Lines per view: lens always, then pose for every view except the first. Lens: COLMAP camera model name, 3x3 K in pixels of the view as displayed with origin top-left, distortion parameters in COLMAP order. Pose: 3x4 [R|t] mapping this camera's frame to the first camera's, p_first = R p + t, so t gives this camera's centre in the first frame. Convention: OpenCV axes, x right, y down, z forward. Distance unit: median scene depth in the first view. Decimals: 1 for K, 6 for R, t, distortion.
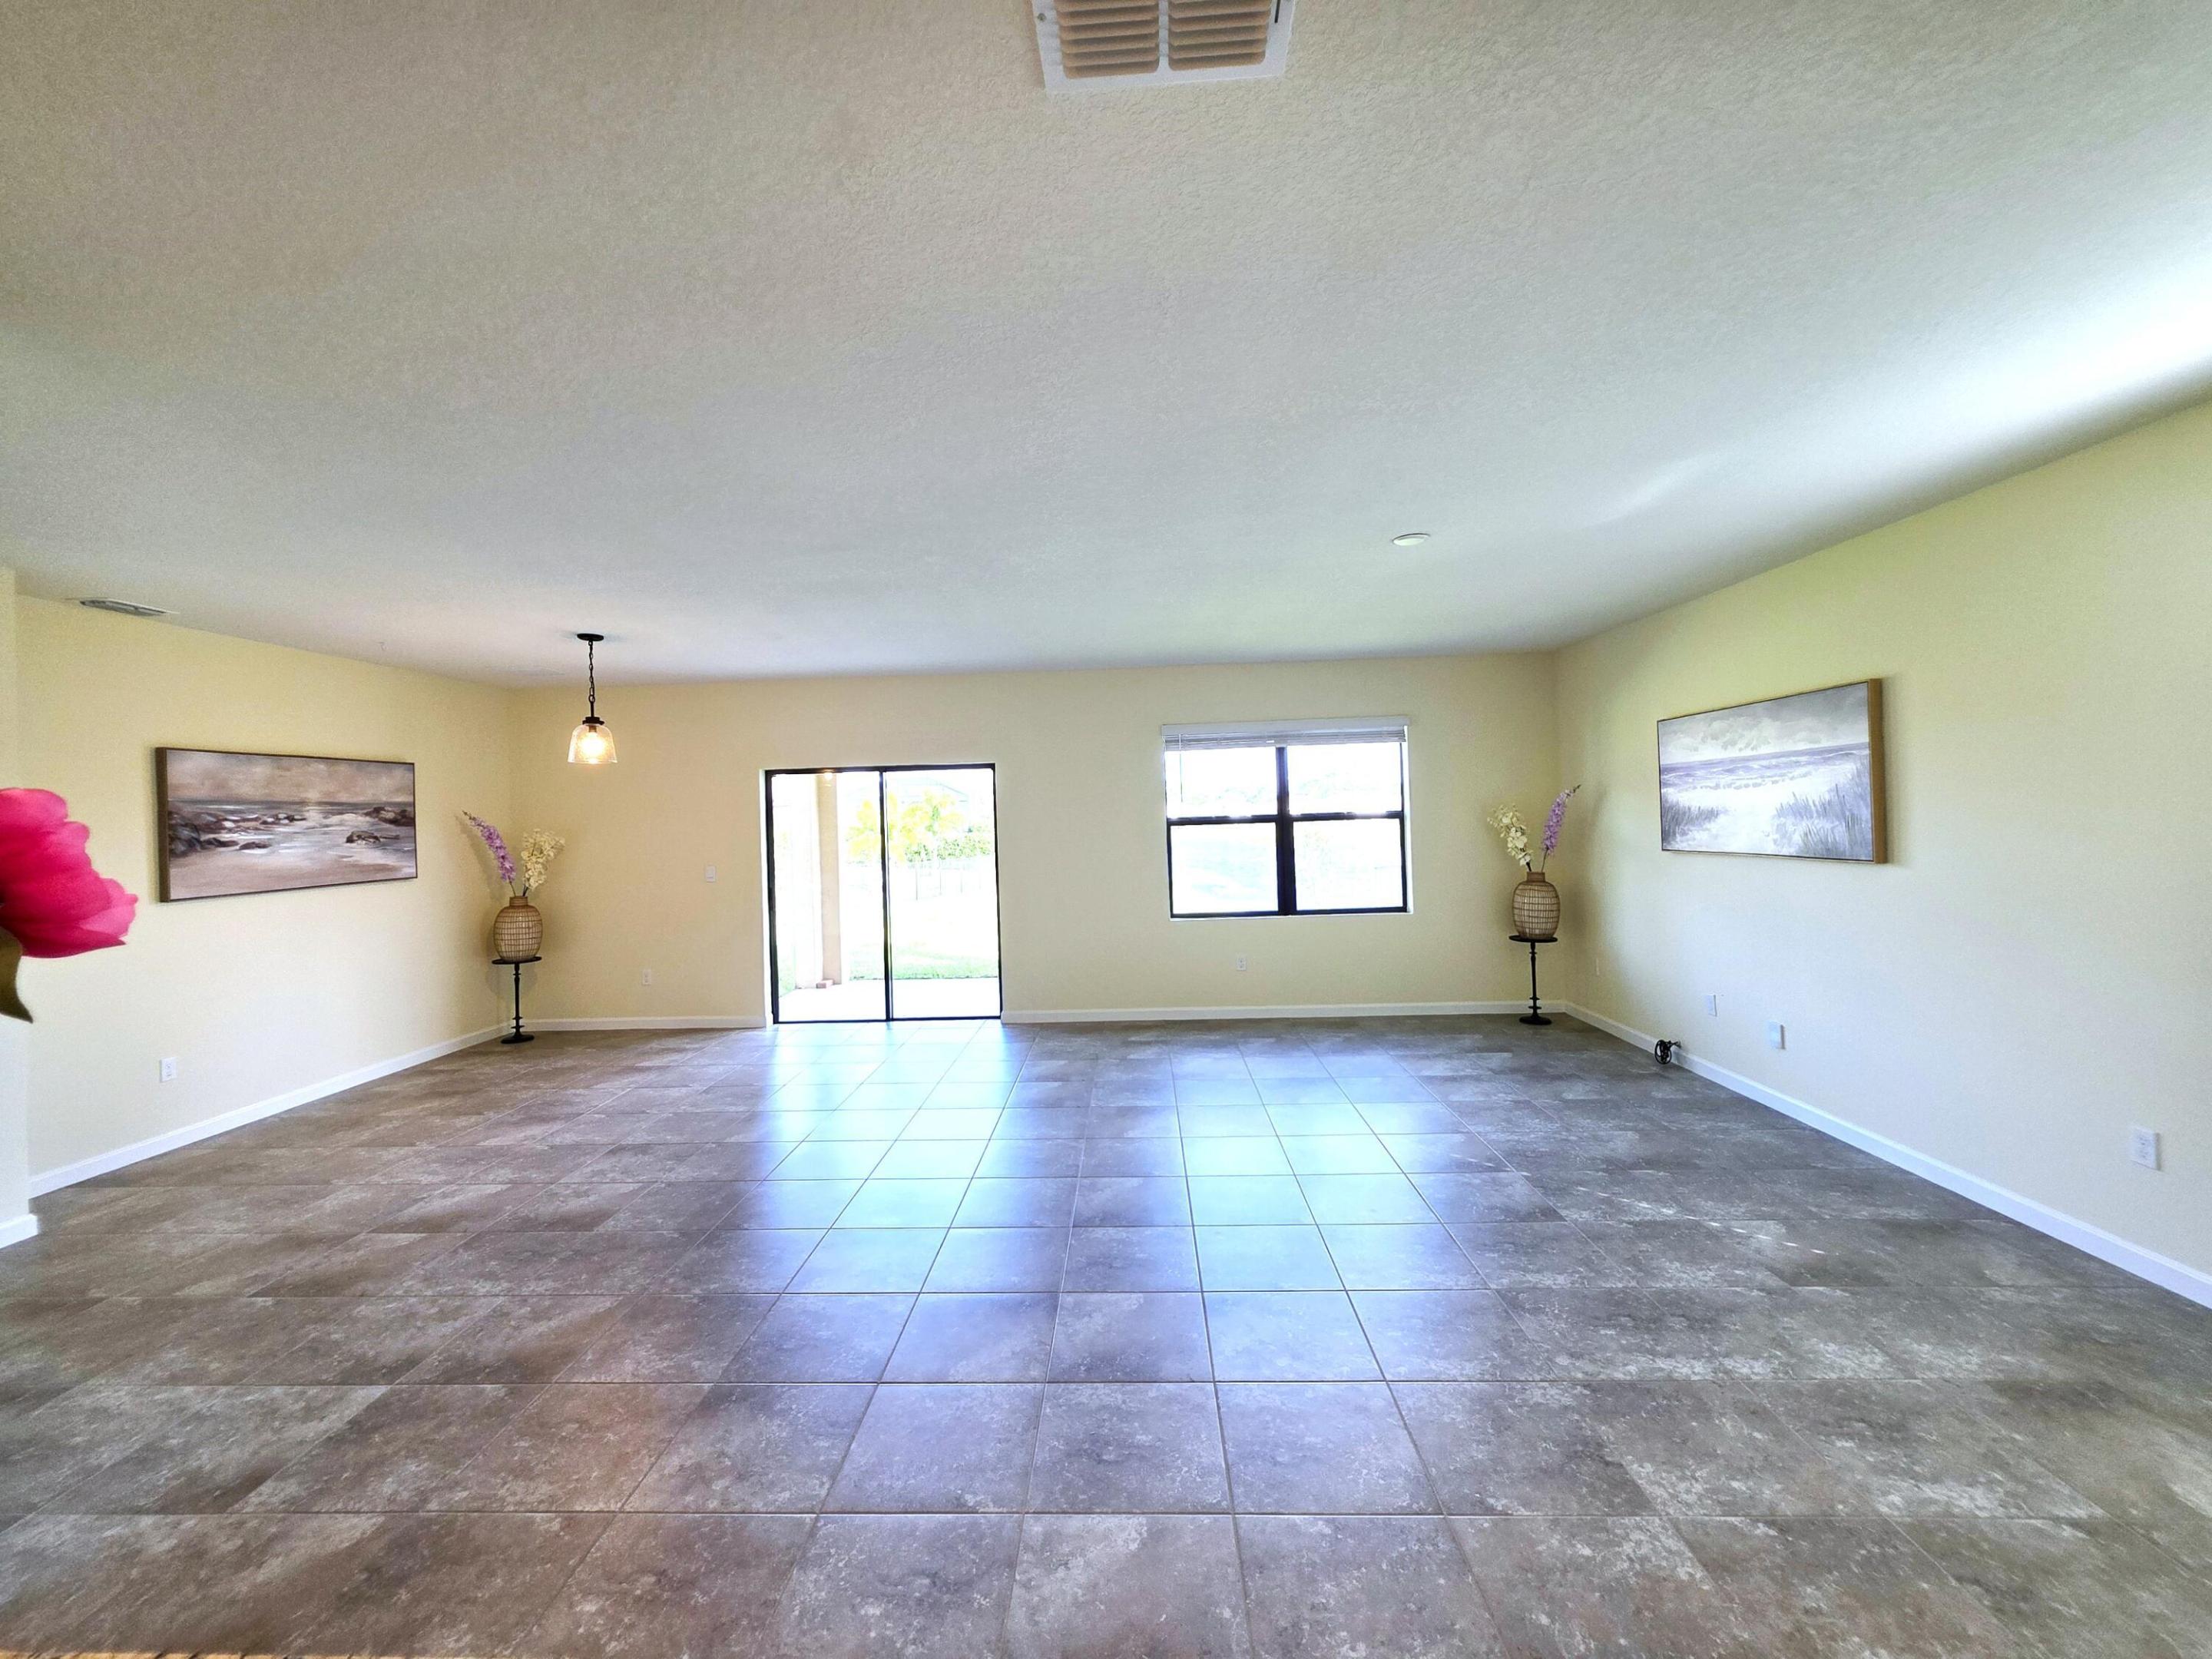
lens RADIAL K [[884.4, 0, 1097.9], [0, 884.4, 811.7], [0, 0, 1]] dist [-0.000274, 0.000565]
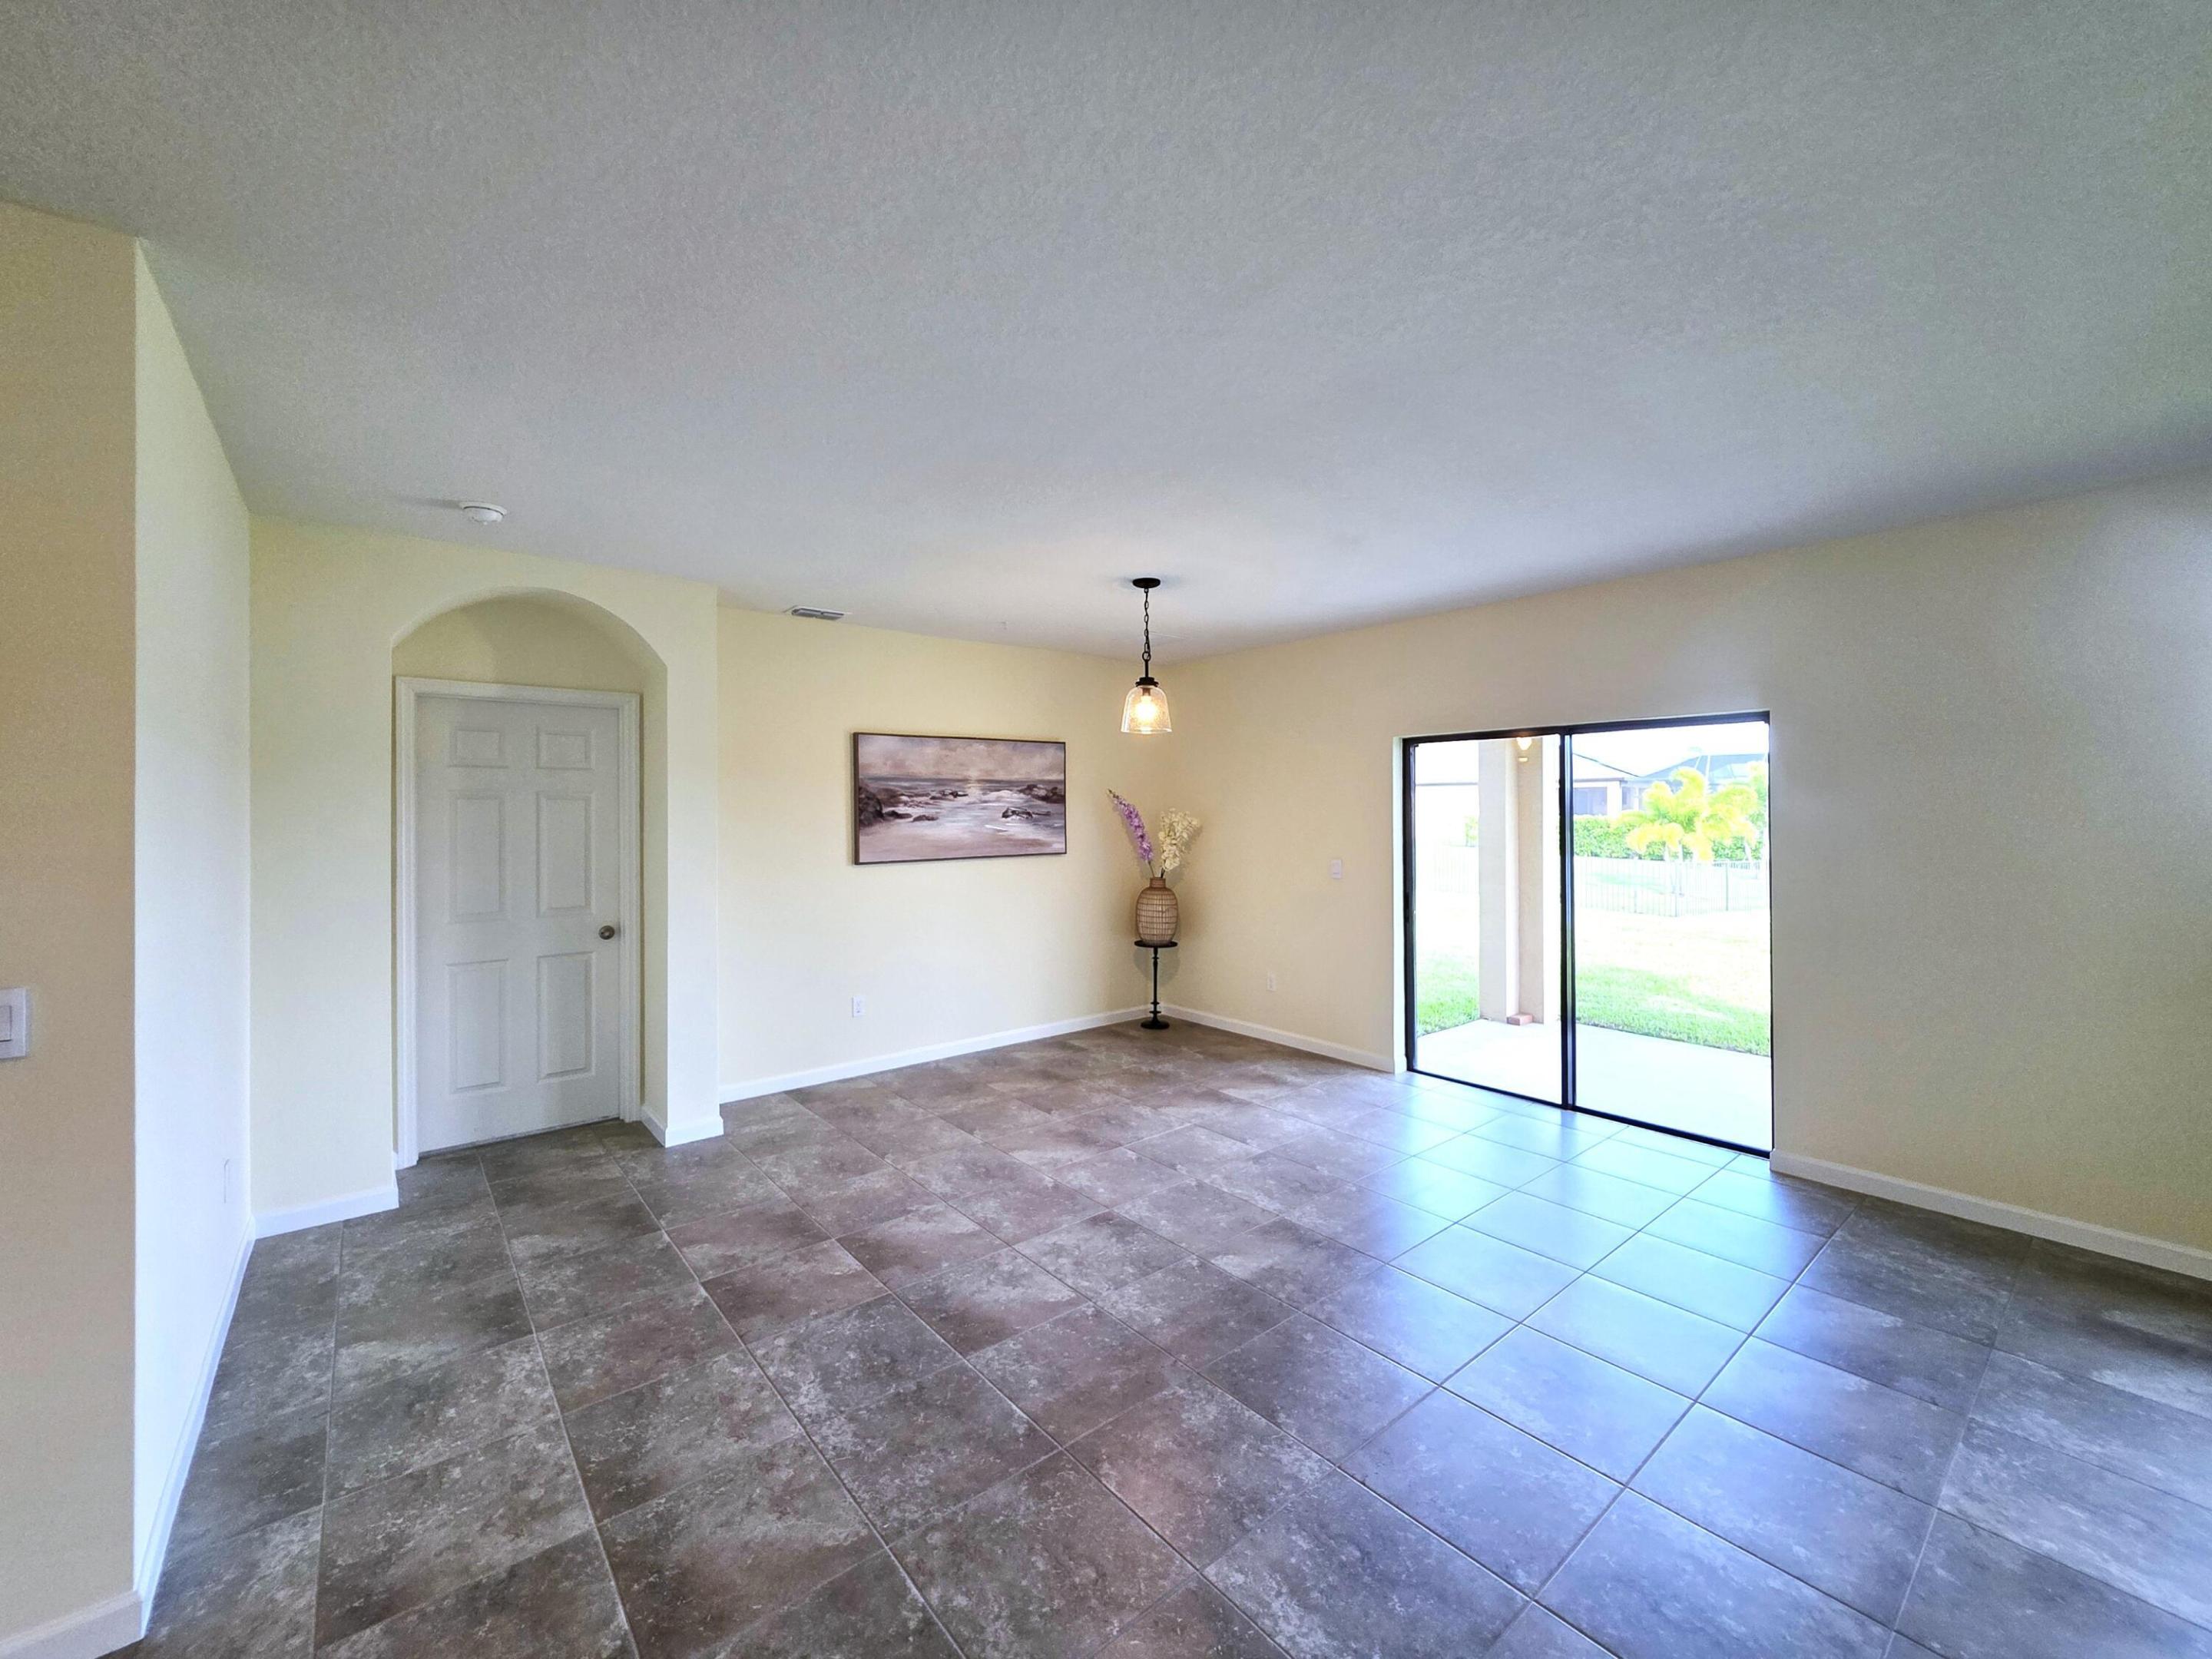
lens RADIAL K [[887.2, 0, 1101.1], [0, 887.2, 812.7], [0, 0, 1]] dist [-0.000016, 0.000652]
pose [[0.667160, 0.026276, -0.744451, 0.029531], [-0.010089, 0.999605, 0.026240, -0.000357], [0.744846, -0.009996, 0.667161, 0.402521]]
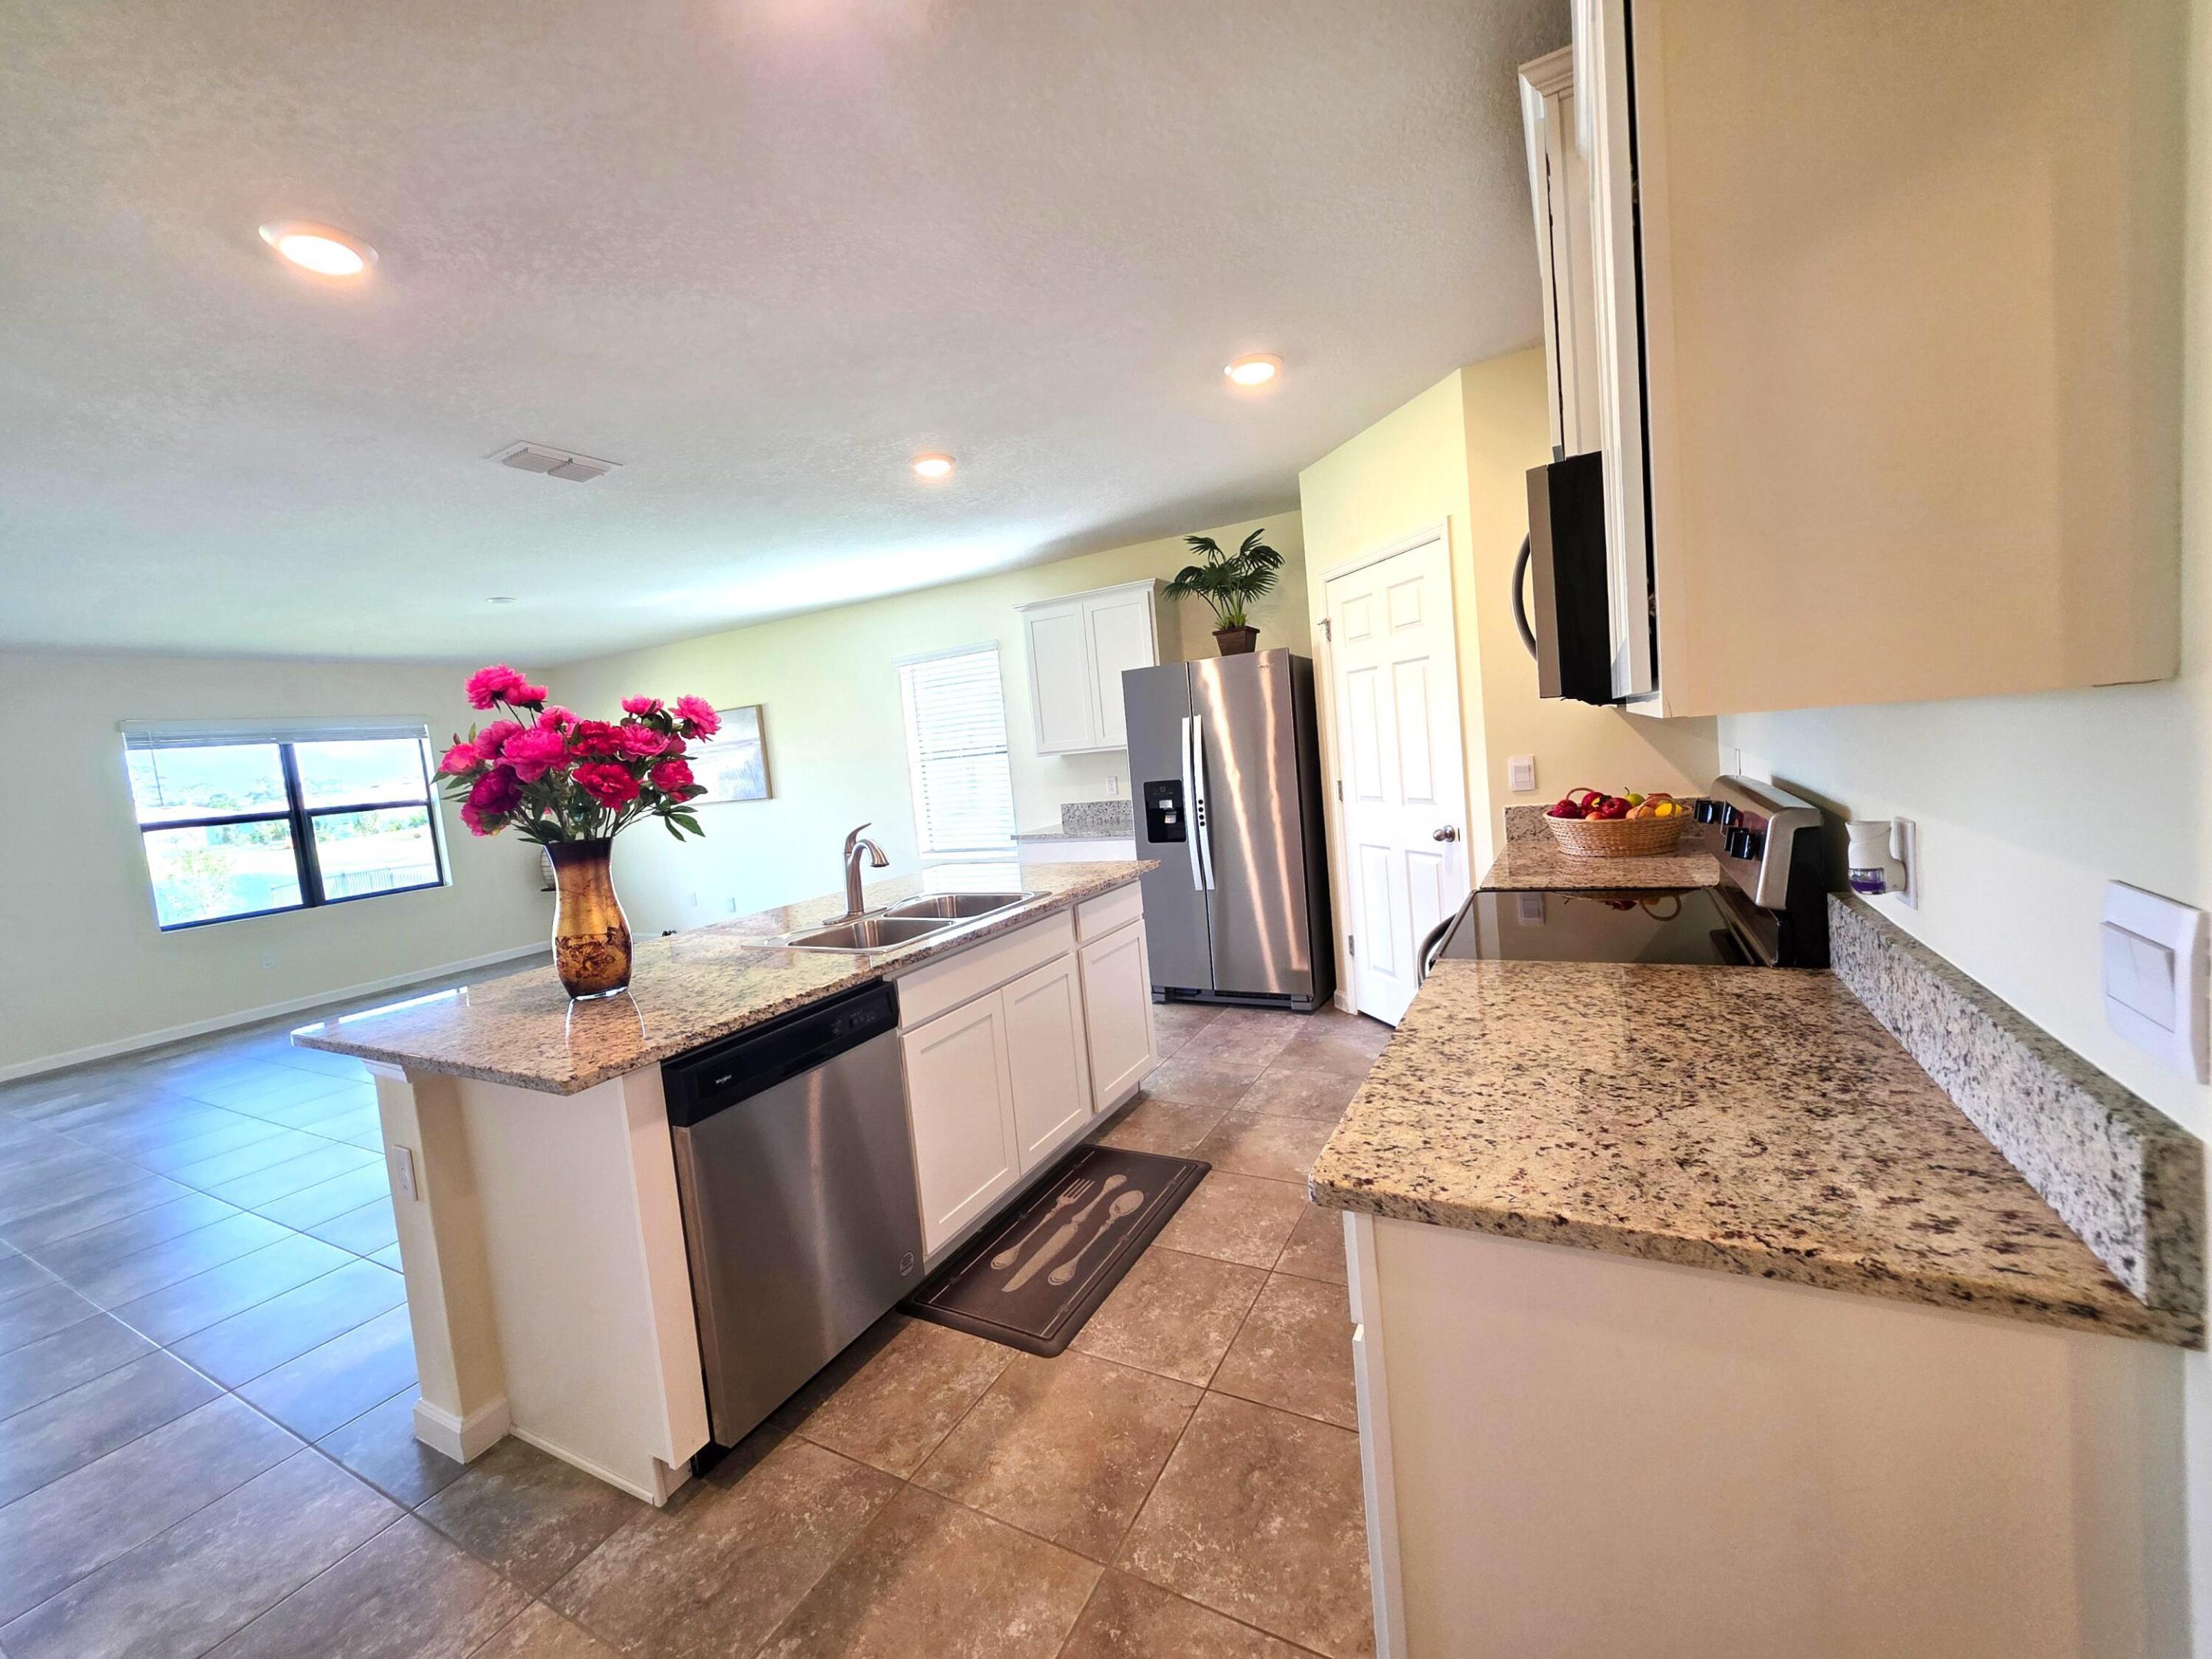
lens RADIAL K [[888.5, 0, 1107.8], [0, 888.5, 821.3], [0, 0, 1]] dist [0.000948, 0.000272]
pose [[0.436743, -0.088294, 0.895243, -0.406334], [0.075312, 0.995267, 0.061418, 0.031161], [-0.896428, 0.040599, 0.441325, -0.392463]]
